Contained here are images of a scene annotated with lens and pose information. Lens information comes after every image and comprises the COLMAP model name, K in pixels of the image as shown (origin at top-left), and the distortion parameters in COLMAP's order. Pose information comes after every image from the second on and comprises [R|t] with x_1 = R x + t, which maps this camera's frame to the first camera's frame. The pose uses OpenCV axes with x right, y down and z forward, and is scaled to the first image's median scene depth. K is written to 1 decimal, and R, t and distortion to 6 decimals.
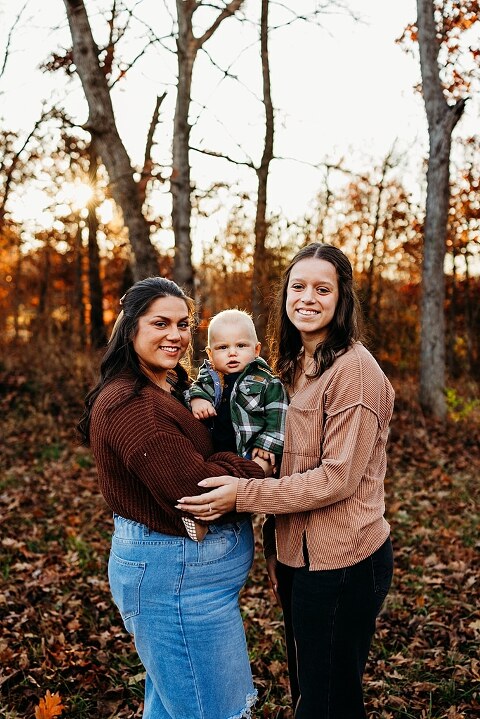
lens RADIAL K [[896.8, 0, 278.0], [0, 896.8, 357.8], [0, 0, 1]] dist [0.058165, 0.000000]
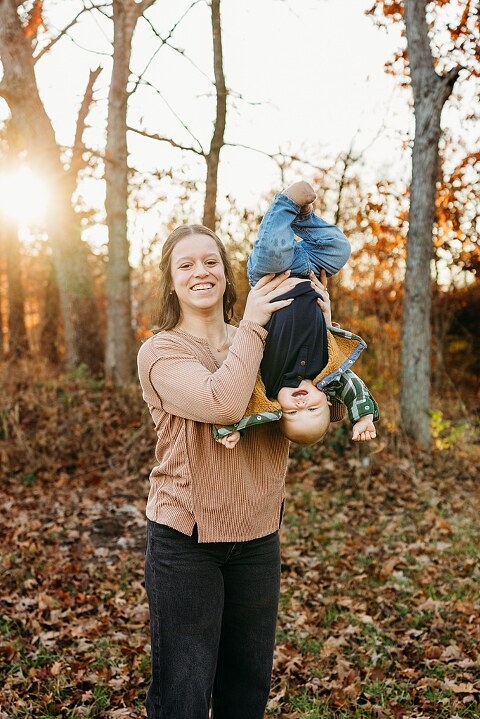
lens RADIAL K [[896.8, 0, 306.1], [0, 896.8, 368.3], [0, 0, 1]] dist [0.058165, 0.000000]
pose [[0.995012, 0.011508, 0.099089, -0.015266], [-0.011547, 0.999933, -0.000182, -0.004032], [-0.099084, -0.000963, 0.995079, 0.169937]]
